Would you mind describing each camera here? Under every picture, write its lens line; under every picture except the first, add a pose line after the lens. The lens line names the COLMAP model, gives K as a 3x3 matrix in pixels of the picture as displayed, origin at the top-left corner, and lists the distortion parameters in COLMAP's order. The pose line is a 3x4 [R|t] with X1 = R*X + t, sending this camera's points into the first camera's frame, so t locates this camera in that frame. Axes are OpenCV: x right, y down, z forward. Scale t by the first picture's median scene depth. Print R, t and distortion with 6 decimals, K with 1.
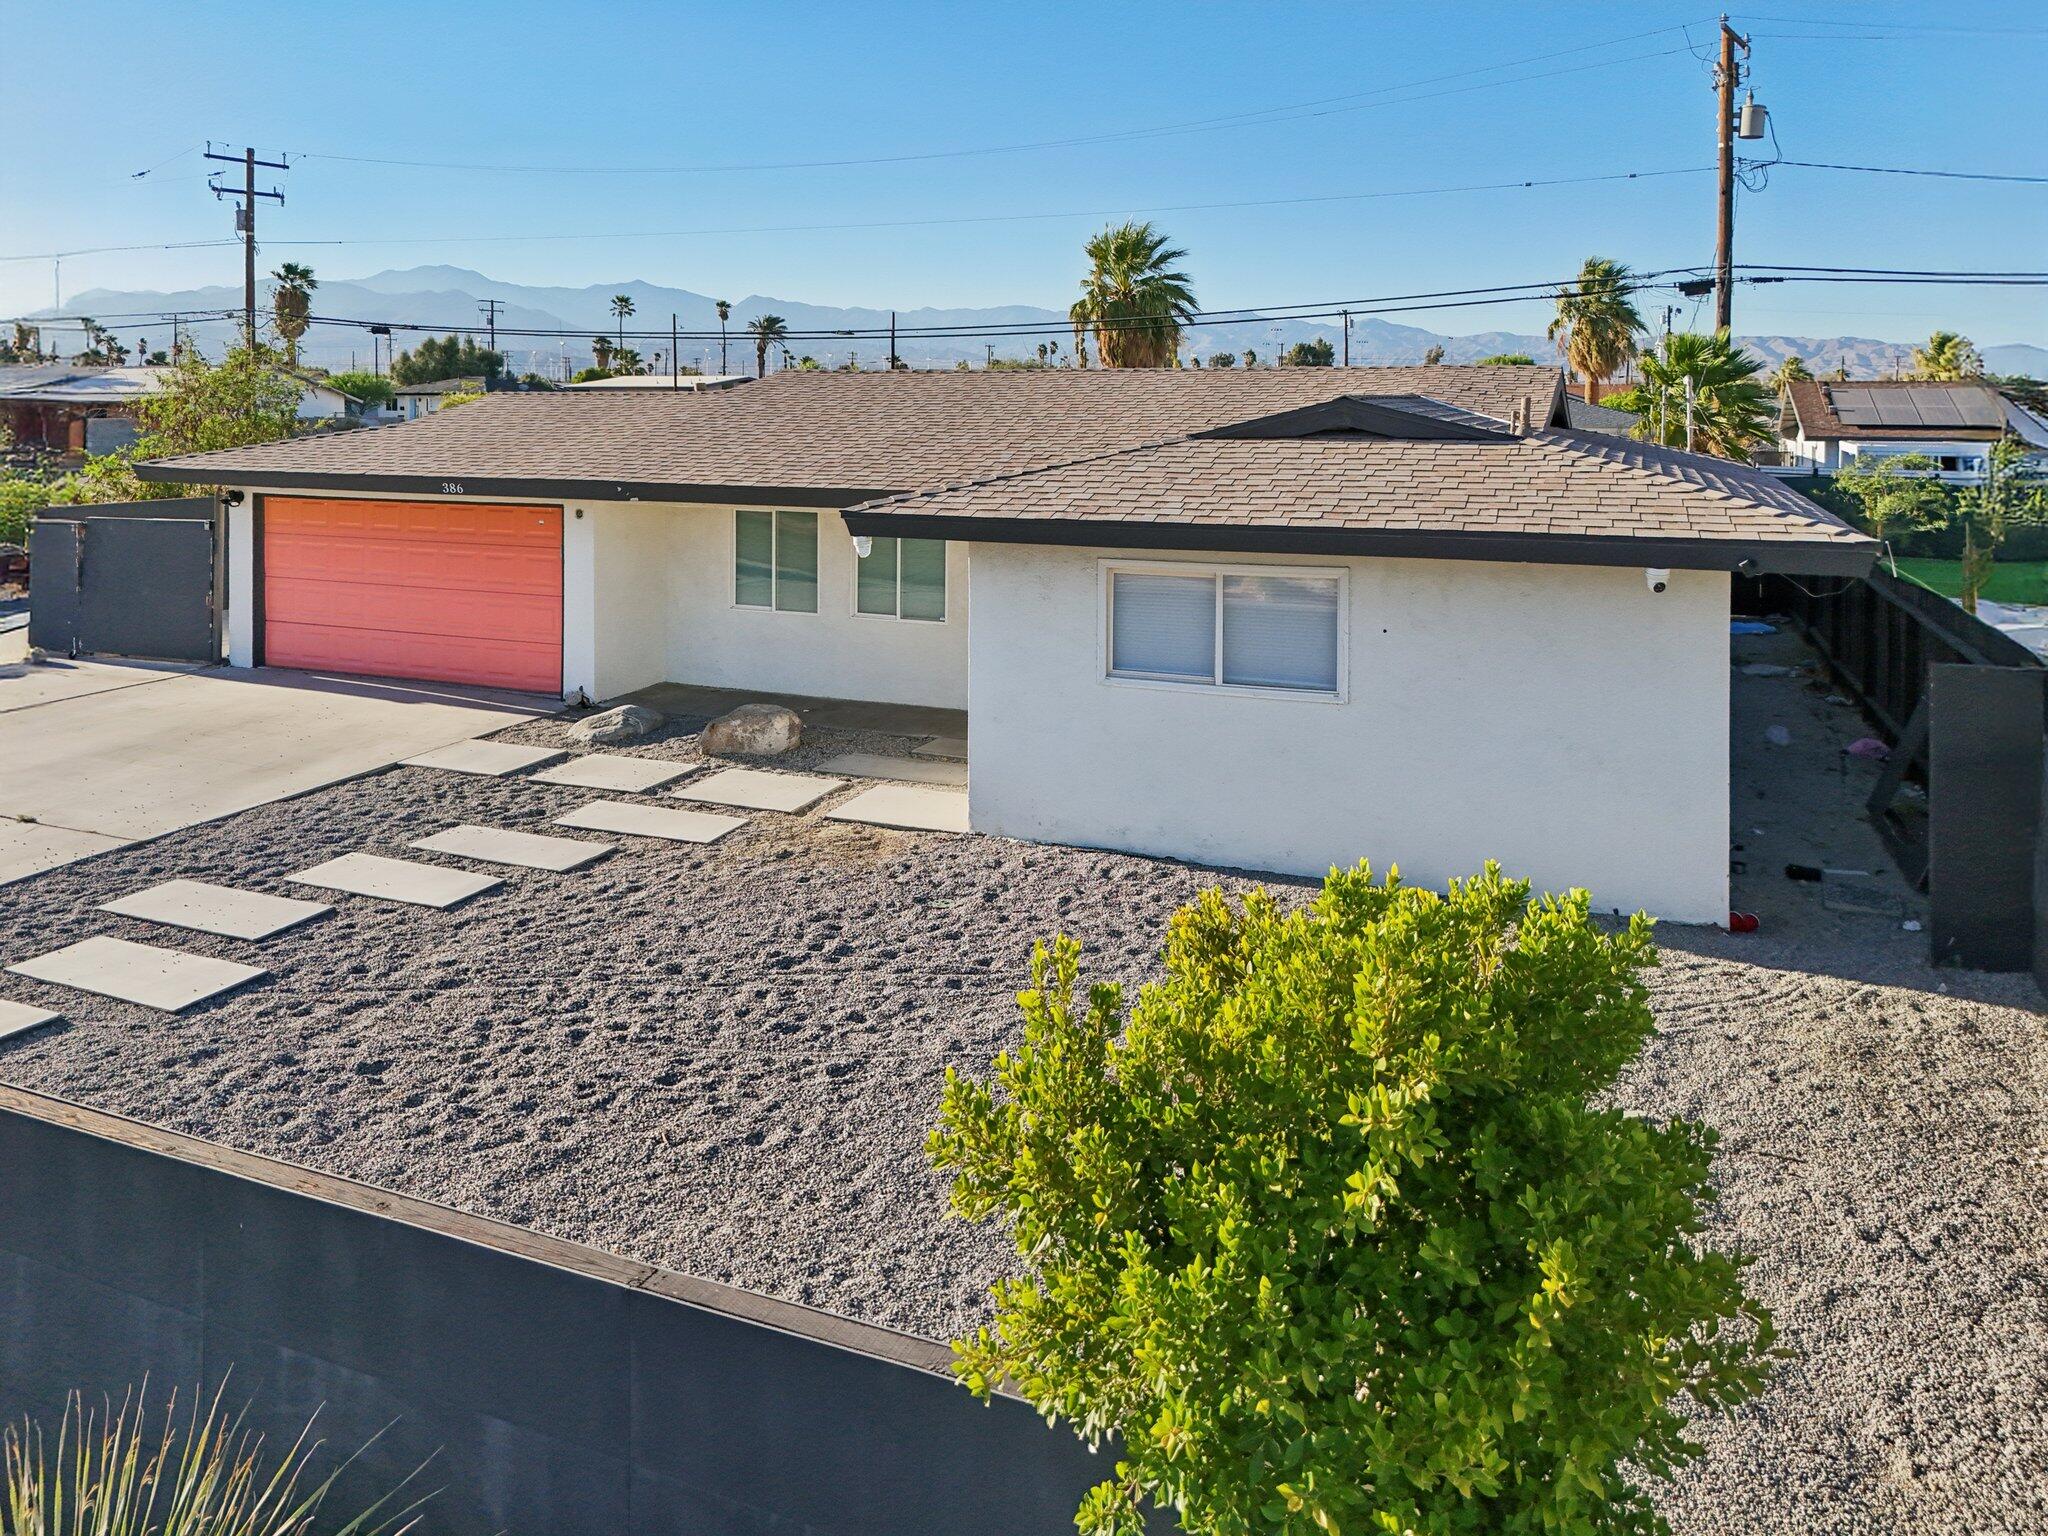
lens RADIAL K [[1406.5, 0, 1002.2], [0, 1406.5, 715.3], [0, 0, 1]] dist [0.049919, -0.031040]
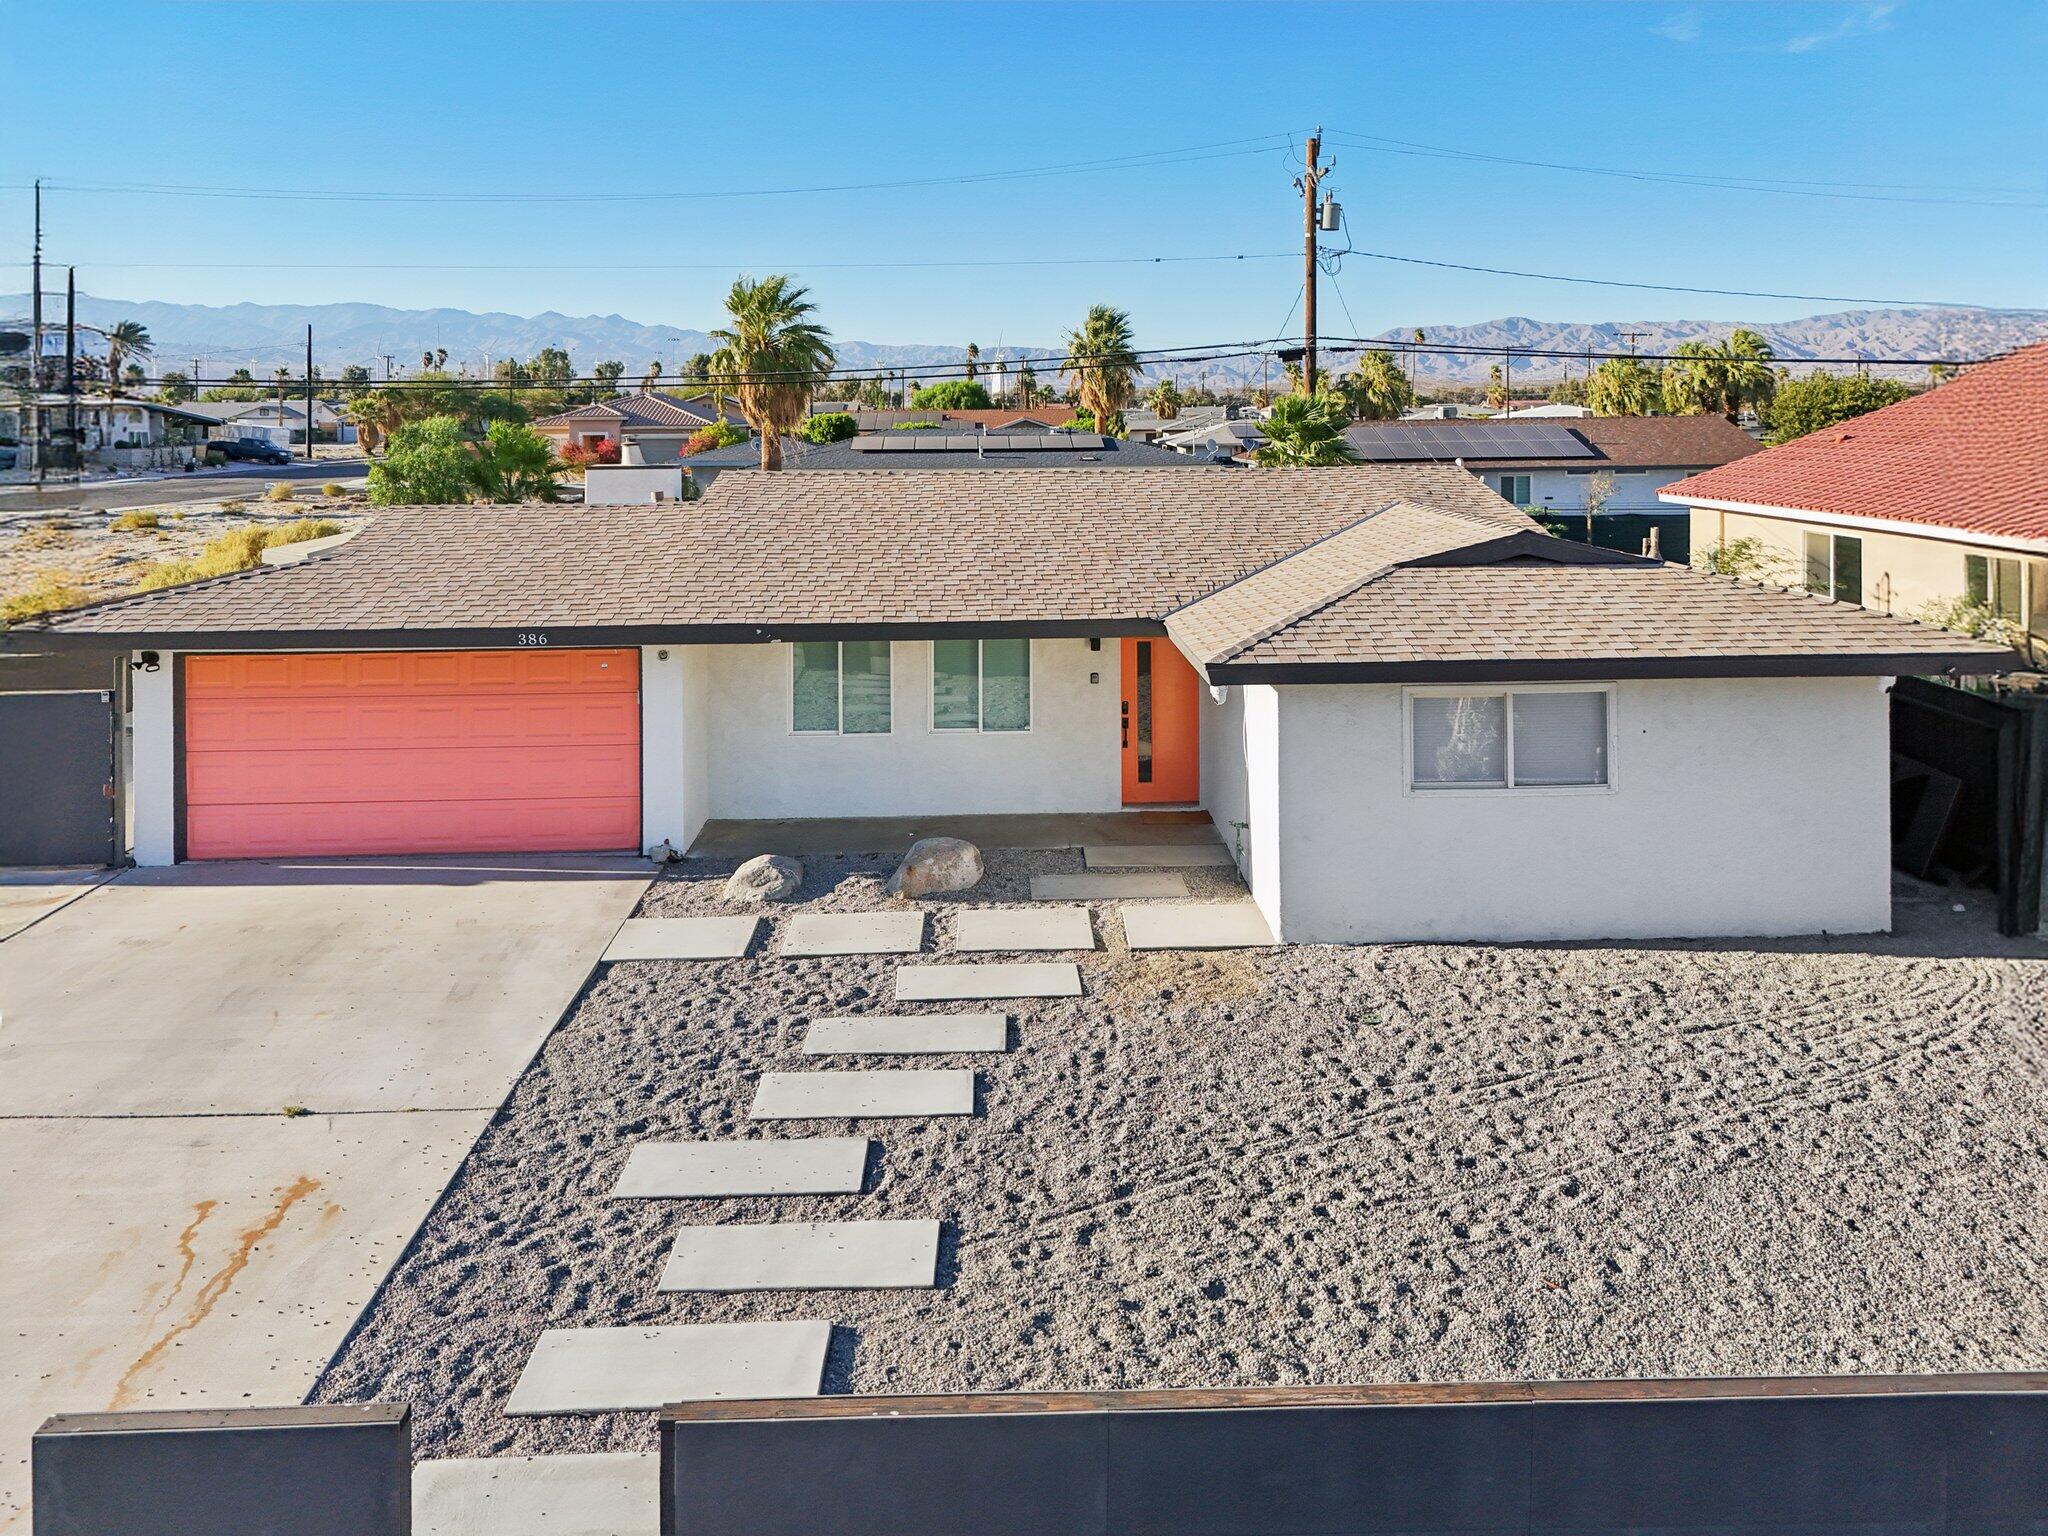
lens RADIAL K [[1406.5, 0, 1008.0], [0, 1406.5, 747.4], [0, 0, 1]] dist [0.049919, -0.031040]
pose [[0.910569, -0.105482, 0.399672, -0.421714], [0.099020, 0.994403, 0.036848, -0.085117], [-0.401322, 0.006023, 0.915917, 0.058851]]
